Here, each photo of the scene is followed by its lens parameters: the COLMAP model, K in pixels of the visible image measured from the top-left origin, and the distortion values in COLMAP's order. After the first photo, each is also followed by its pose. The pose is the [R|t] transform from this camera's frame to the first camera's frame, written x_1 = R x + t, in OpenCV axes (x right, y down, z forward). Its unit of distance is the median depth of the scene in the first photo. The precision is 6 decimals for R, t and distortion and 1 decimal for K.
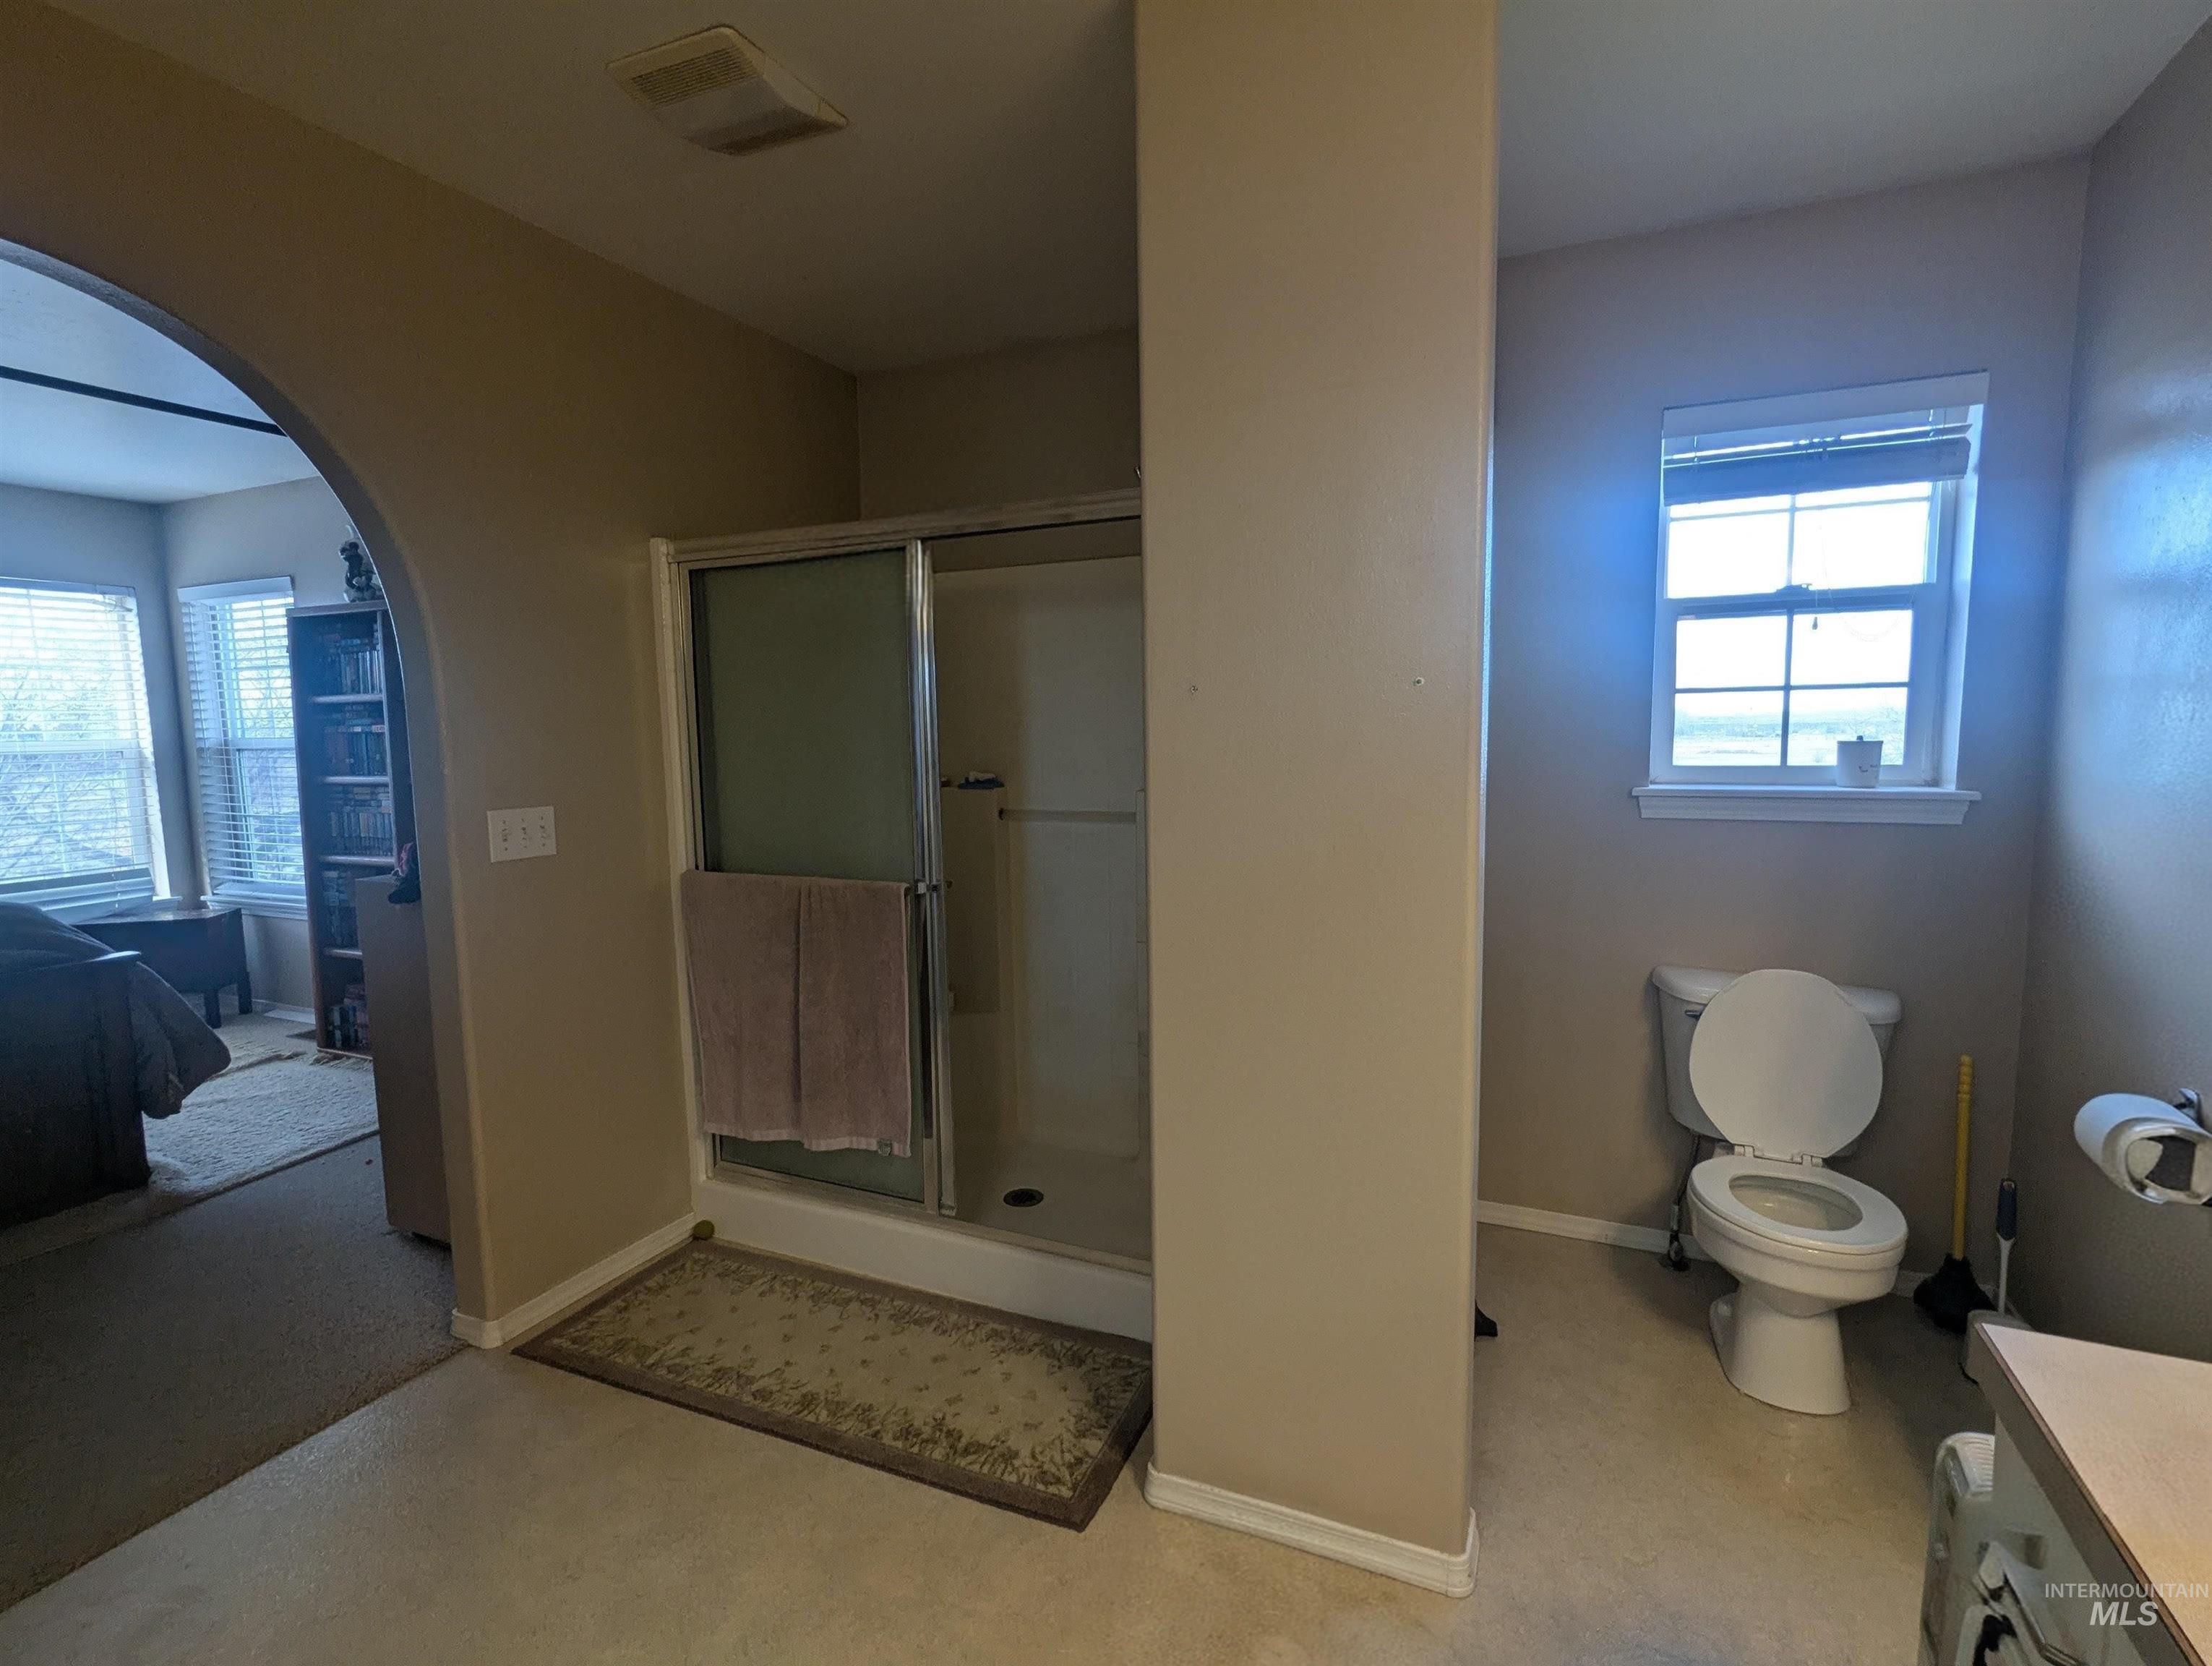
lens RADIAL K [[1070.1, 0, 1110.0], [0, 1070.1, 834.0], [0, 0, 1]] dist [-0.000530, -0.000288]
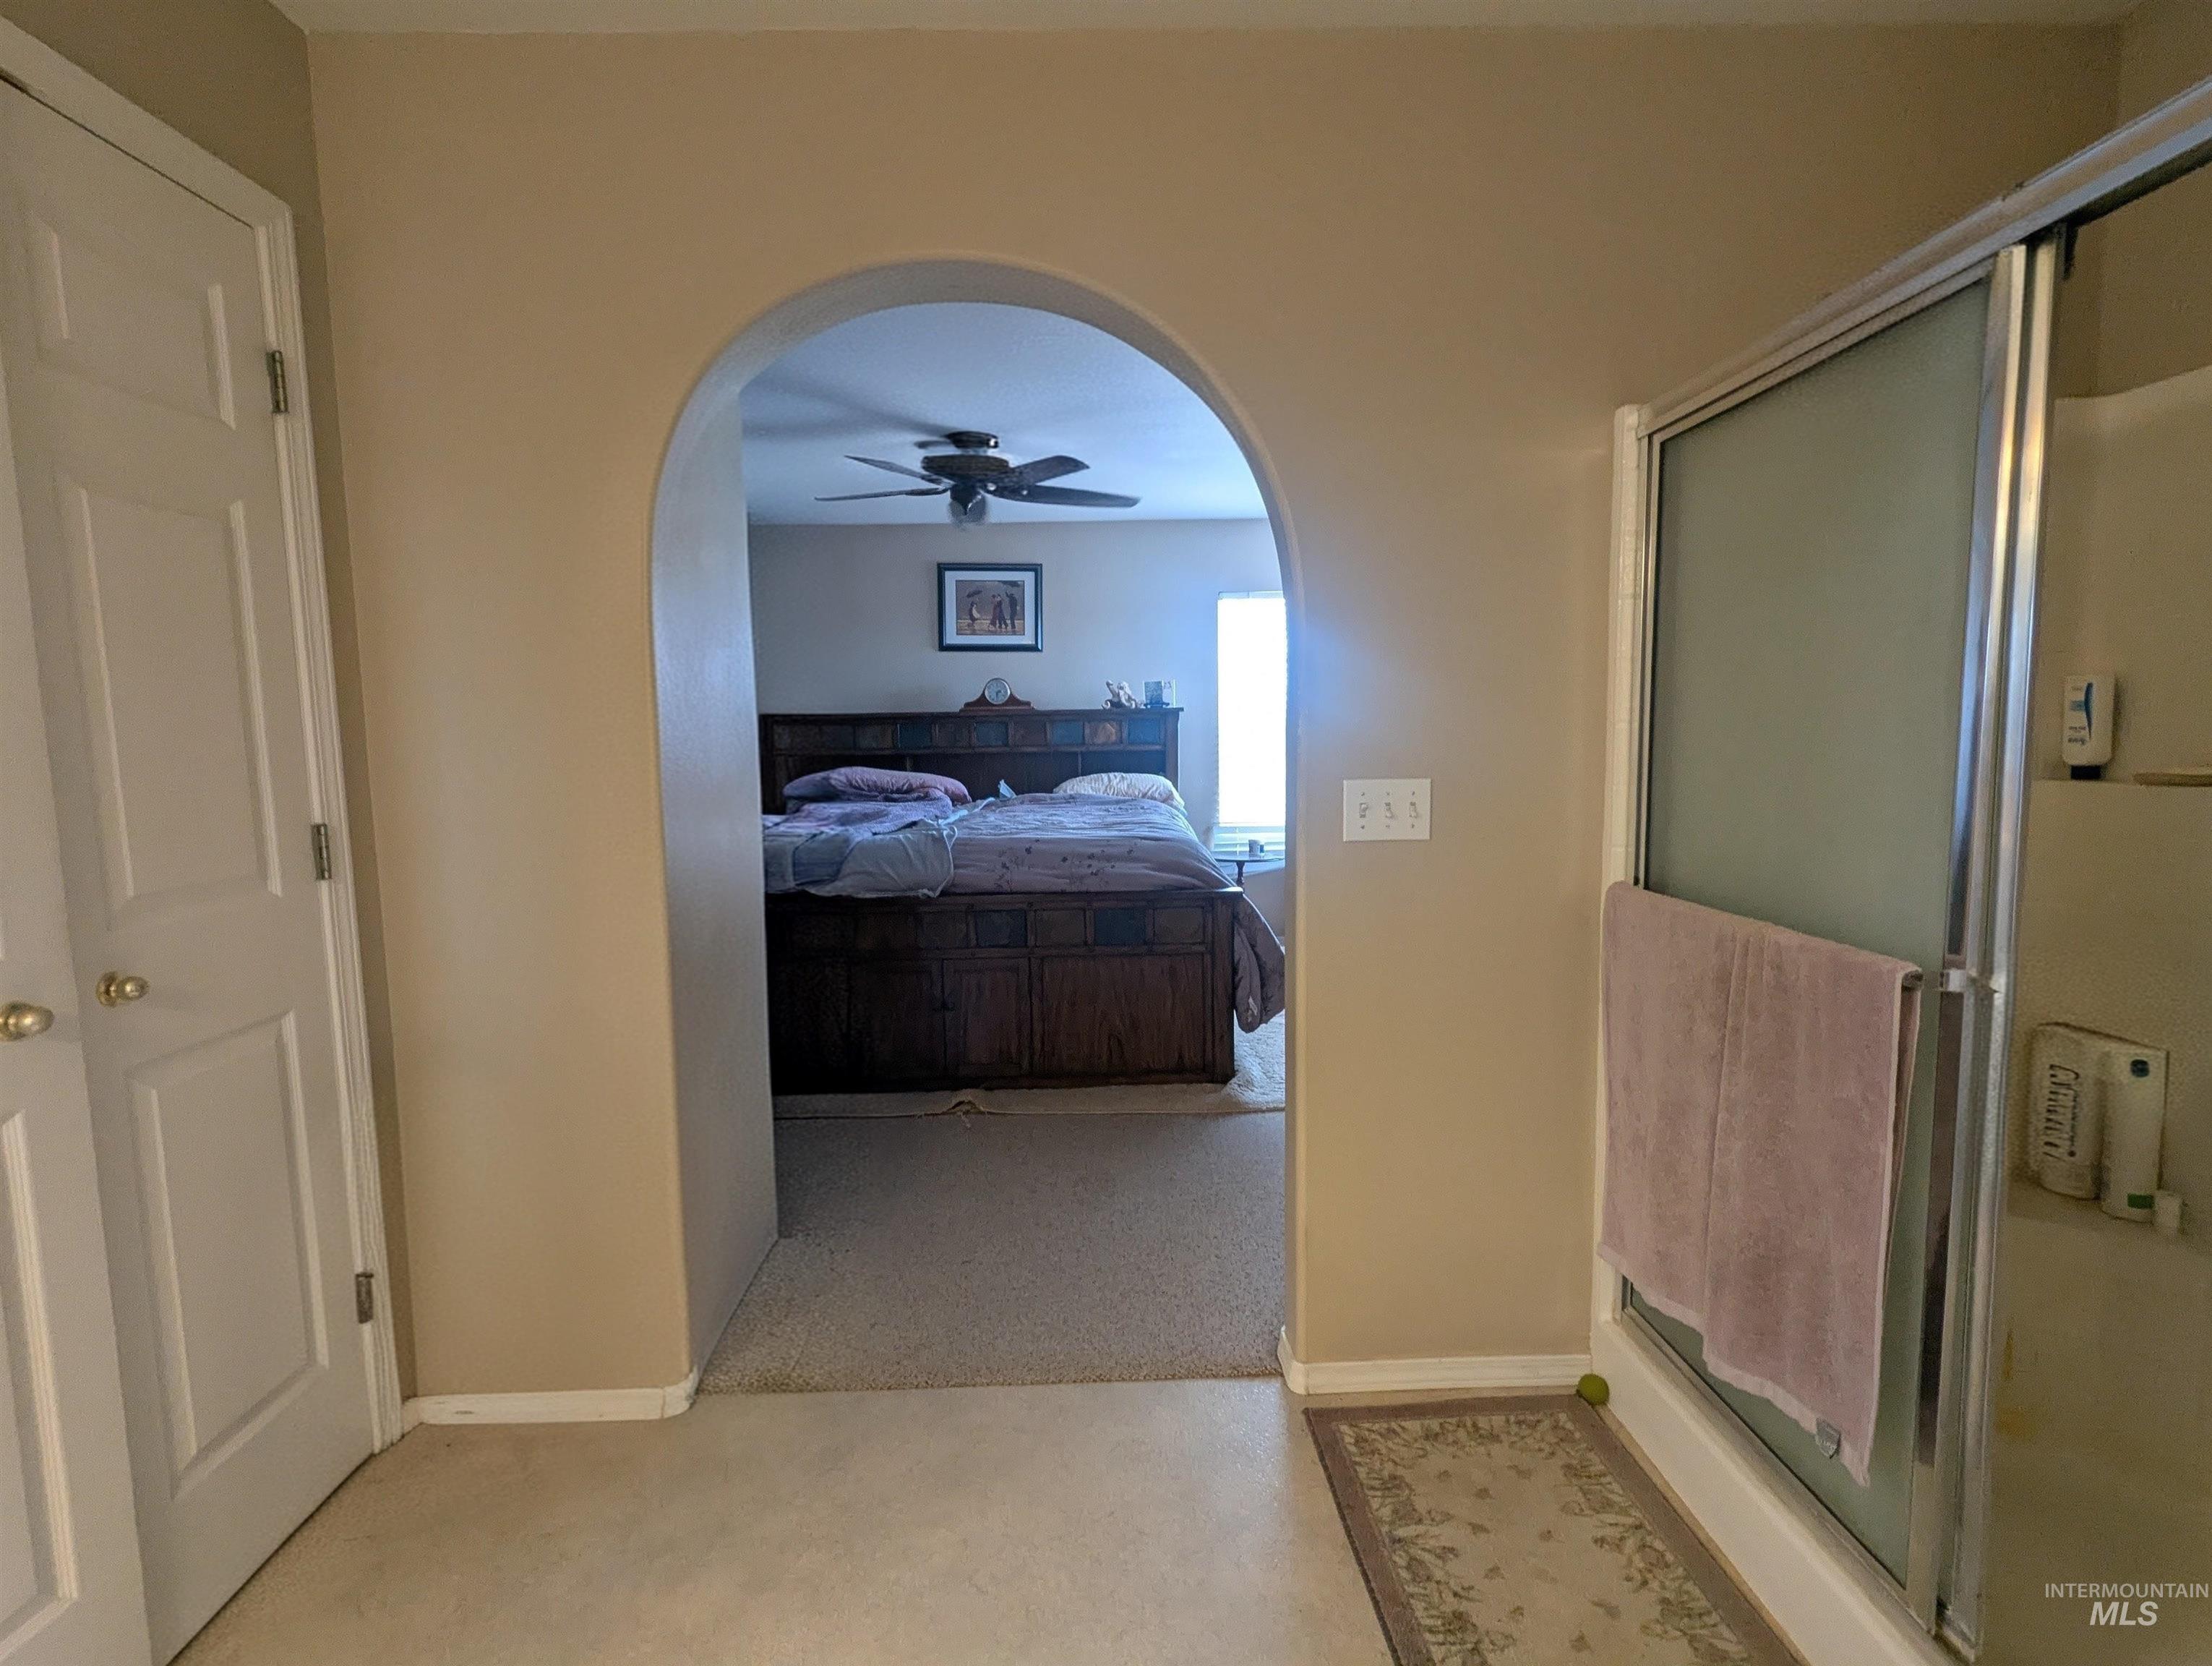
lens RADIAL K [[1055.6, 0, 1112.7], [0, 1055.6, 839.3], [0, 0, 1]] dist [0.006665, -0.000107]
pose [[0.443022, 0.097666, -0.891175, 0.077745], [-0.085742, 0.994107, 0.066322, -0.012719], [0.892401, 0.047029, 0.448786, 0.425563]]
